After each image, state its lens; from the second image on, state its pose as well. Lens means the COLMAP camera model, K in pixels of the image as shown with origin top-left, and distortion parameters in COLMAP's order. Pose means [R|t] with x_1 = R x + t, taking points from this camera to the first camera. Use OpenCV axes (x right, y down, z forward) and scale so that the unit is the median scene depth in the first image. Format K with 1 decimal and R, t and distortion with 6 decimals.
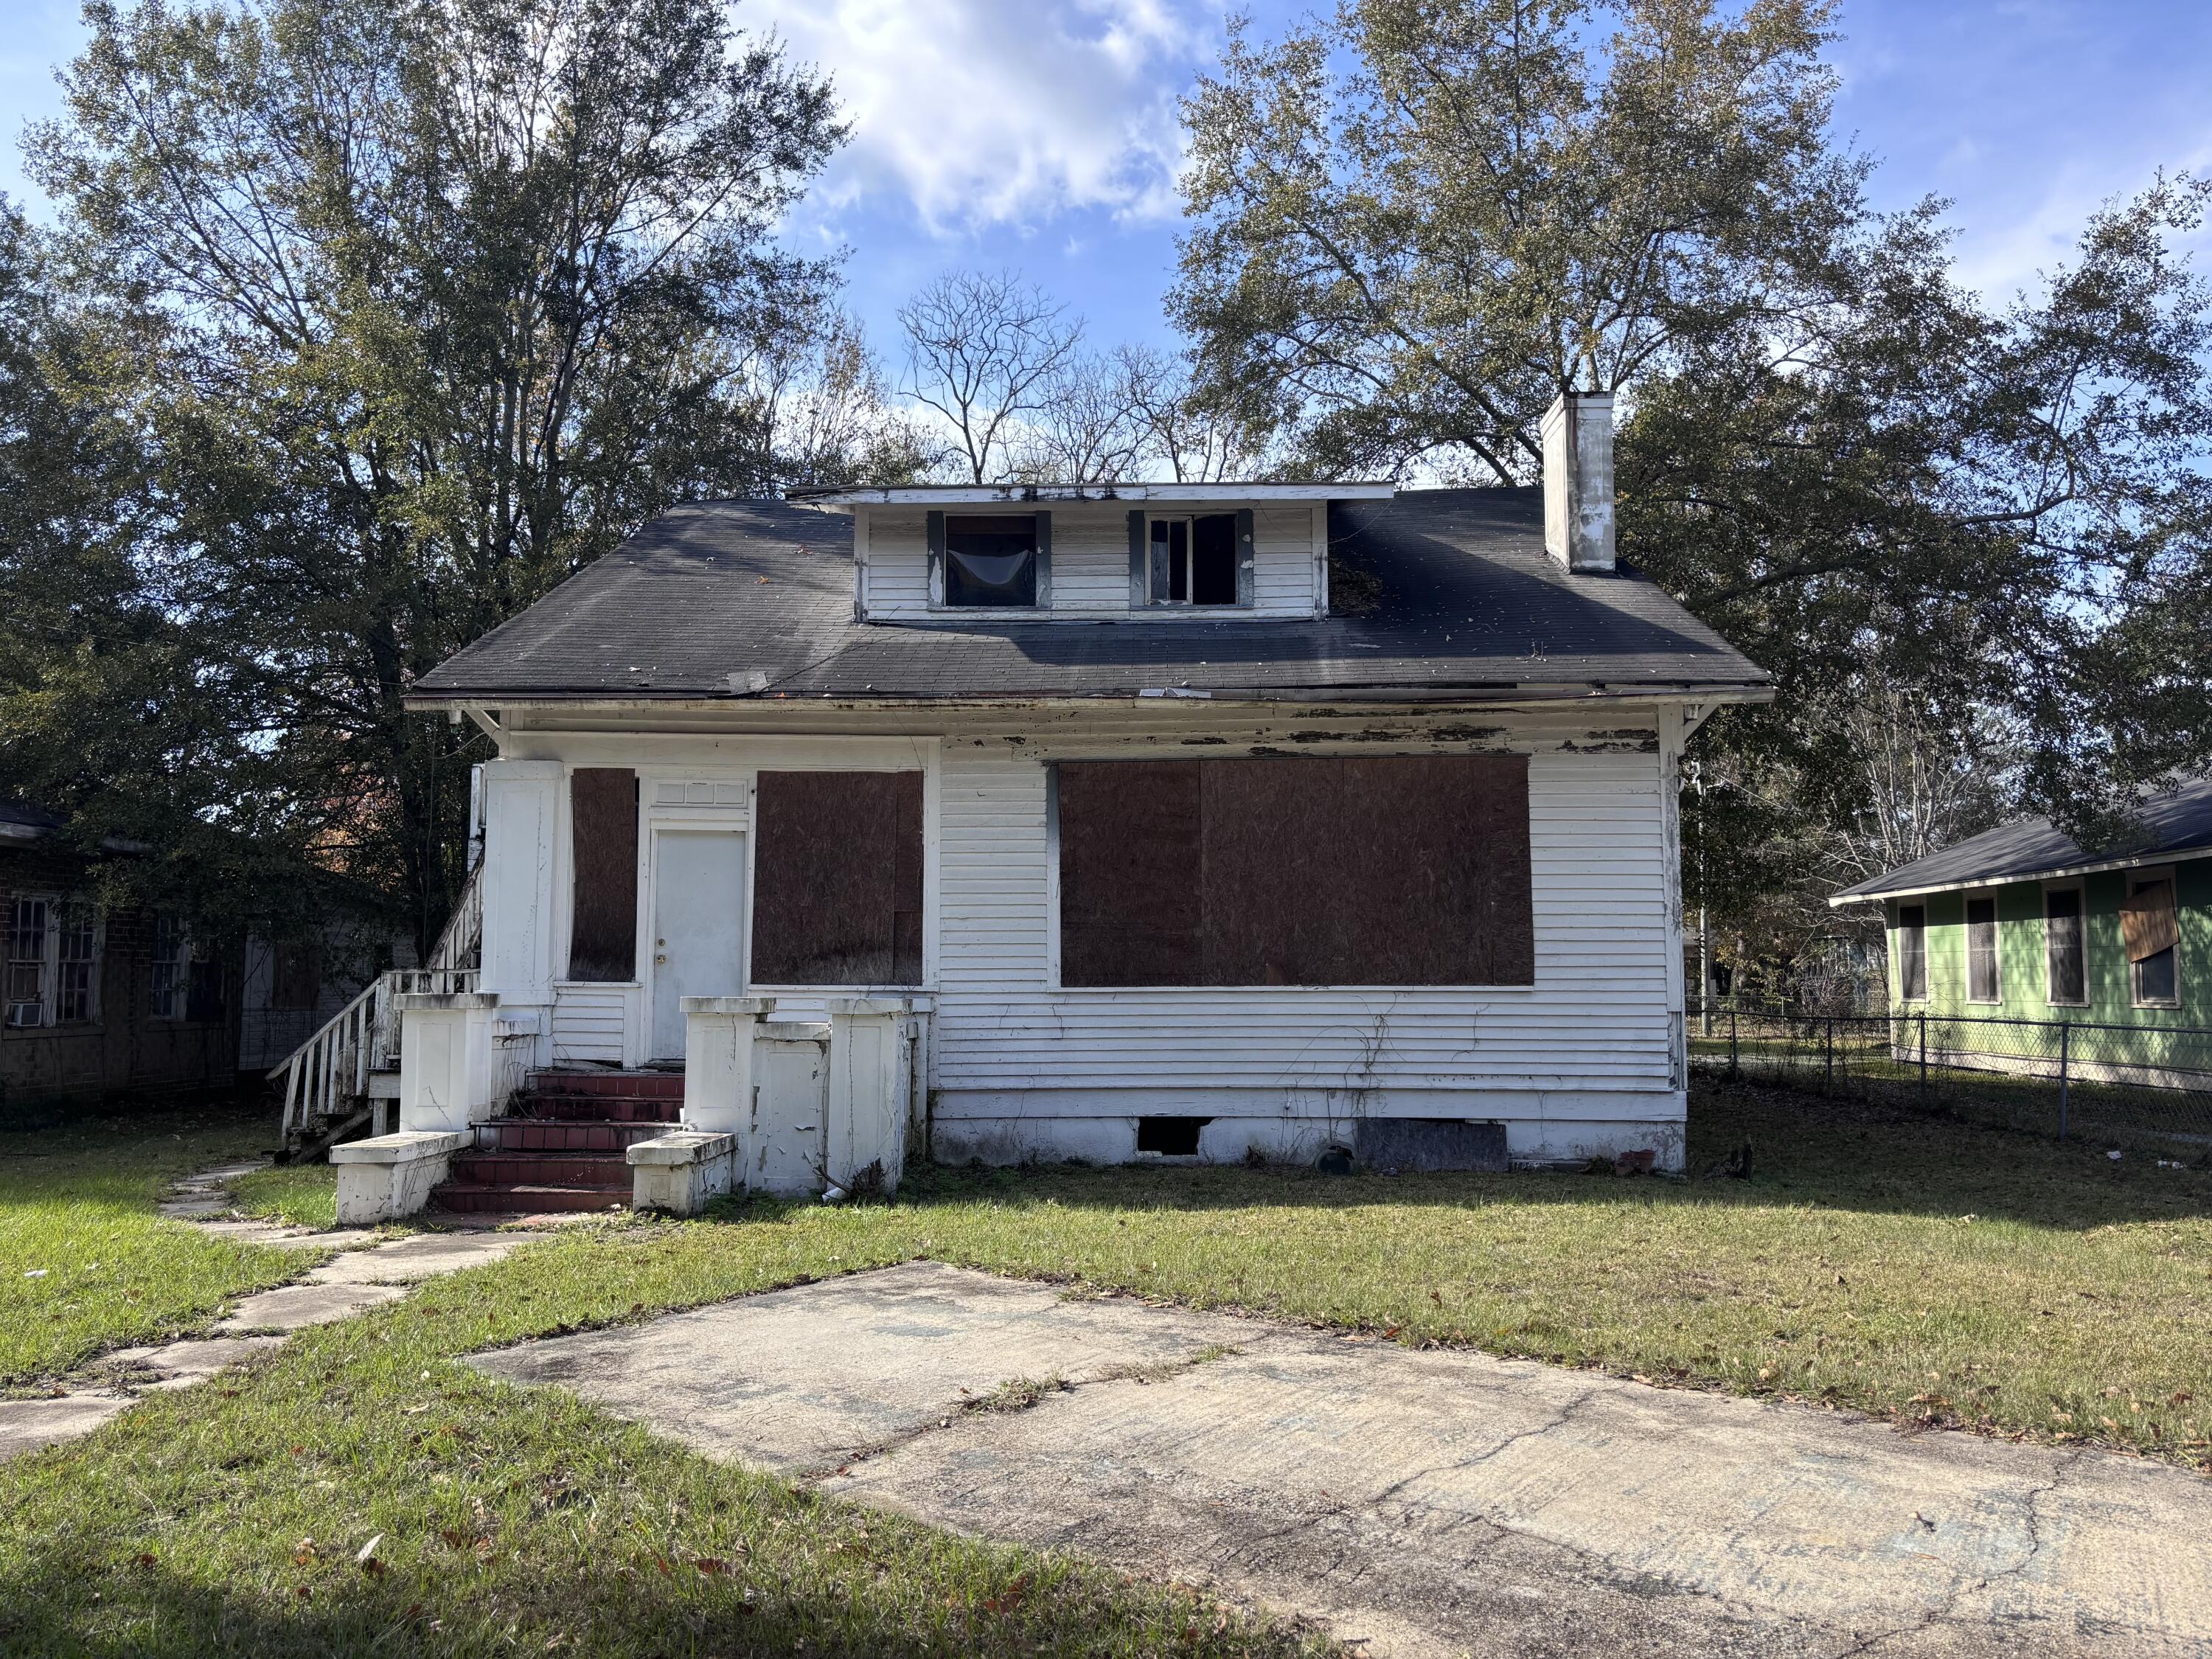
lens RADIAL K [[1643.0, 0, 1108.7], [0, 1643.0, 832.1], [0, 0, 1]] dist [0.063471, -0.056535]
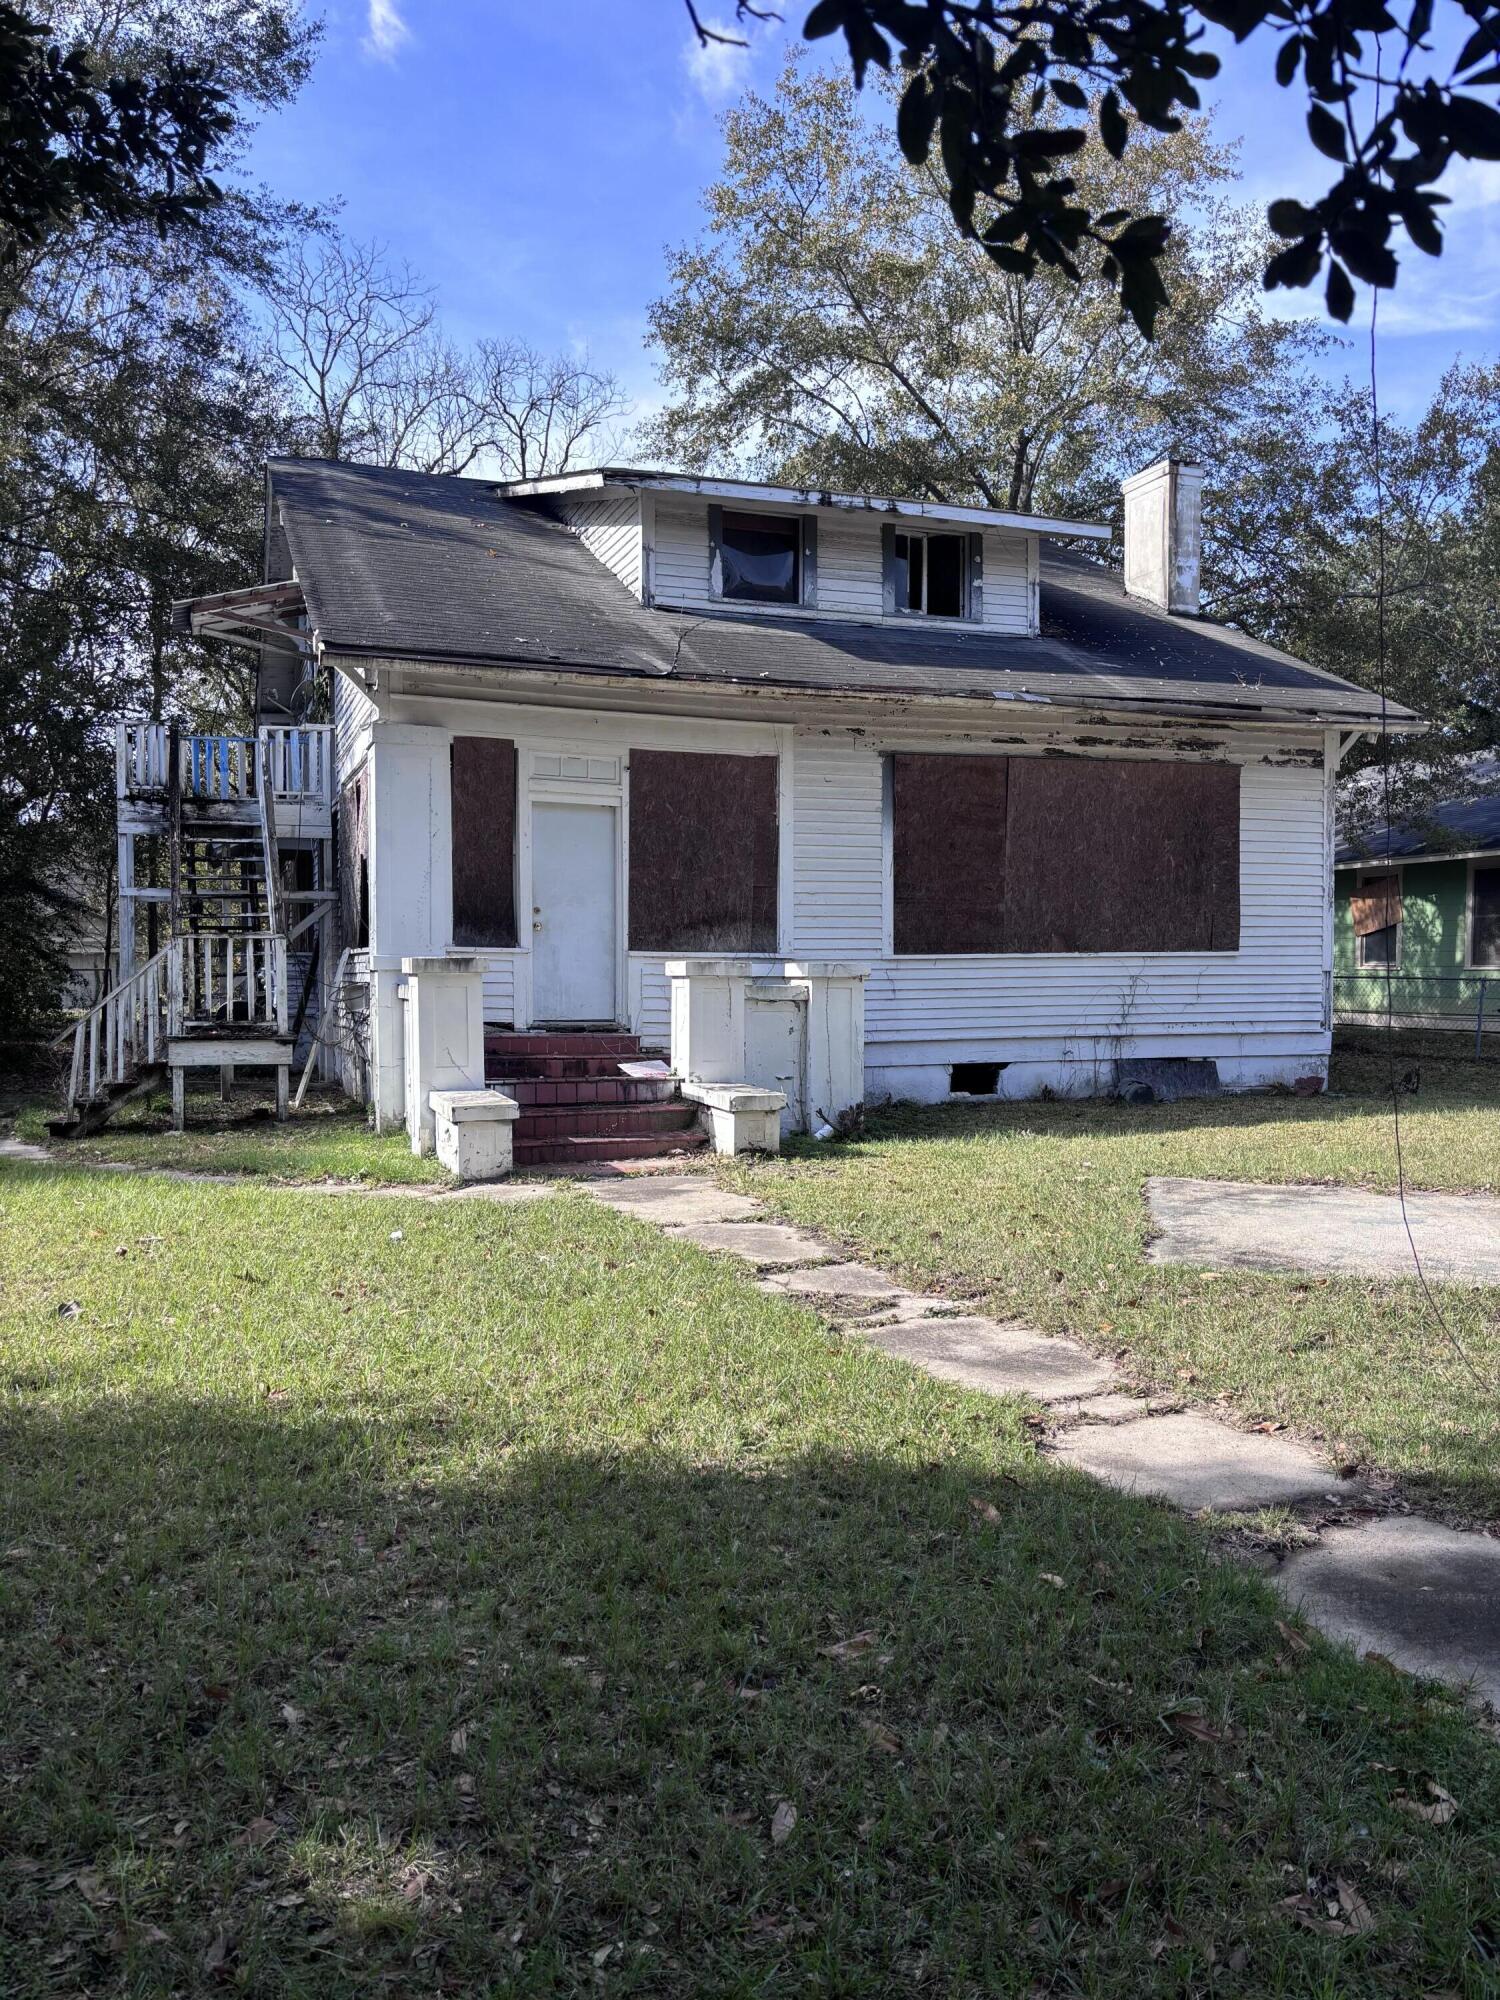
lens RADIAL K [[1485.5, 0, 745.2], [0, 1485.5, 1013.8], [0, 0, 1]] dist [0.063471, -0.056535]
pose [[0.929934, -0.014779, 0.367429, -0.494795], [-0.032410, 0.992010, 0.121927, 0.012709], [-0.366295, -0.125292, 0.922025, 0.078114]]
